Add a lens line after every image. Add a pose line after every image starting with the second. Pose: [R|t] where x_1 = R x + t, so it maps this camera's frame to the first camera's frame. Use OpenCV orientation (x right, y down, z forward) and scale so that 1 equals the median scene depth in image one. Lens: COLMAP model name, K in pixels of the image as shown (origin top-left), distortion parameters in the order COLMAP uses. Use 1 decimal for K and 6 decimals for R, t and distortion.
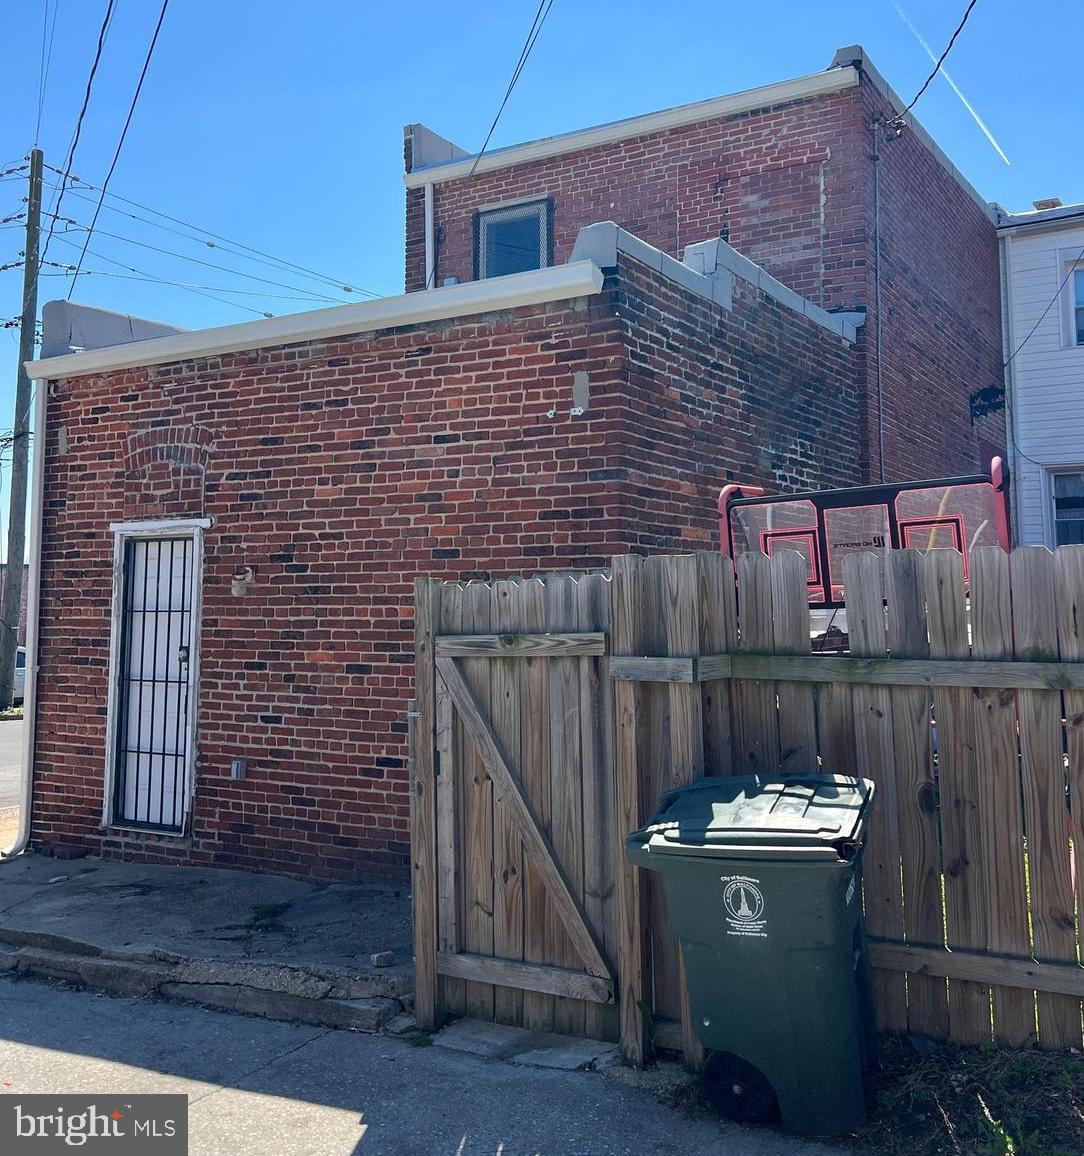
lens RADIAL K [[1142.1, 0, 615.8], [0, 1142.1, 473.3], [0, 0, 1]] dist [0.157279, -0.318463]
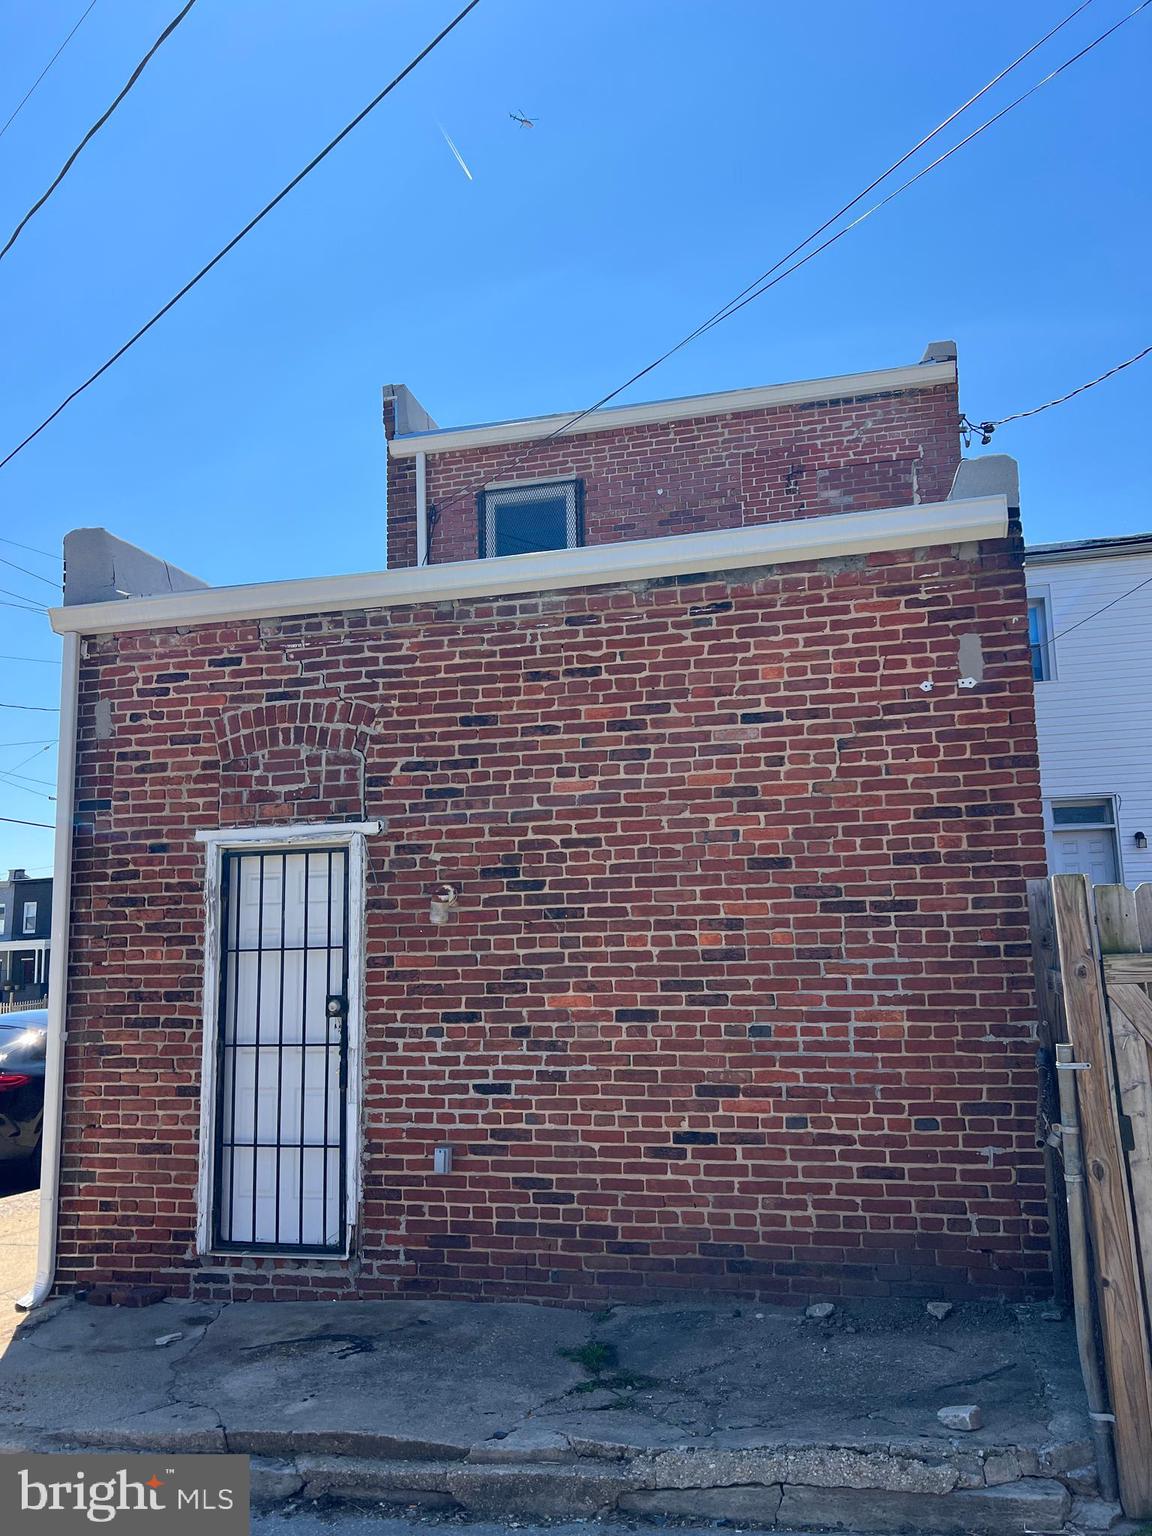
lens RADIAL K [[1128.8, 0, 605.6], [0, 1128.8, 783.6], [0, 0, 1]] dist [0.148556, -0.310434]
pose [[0.961073, 0.021348, 0.275468, -0.422963], [-0.010447, 0.999105, -0.040981, 0.043997], [-0.276097, 0.036508, 0.960436, 0.259679]]
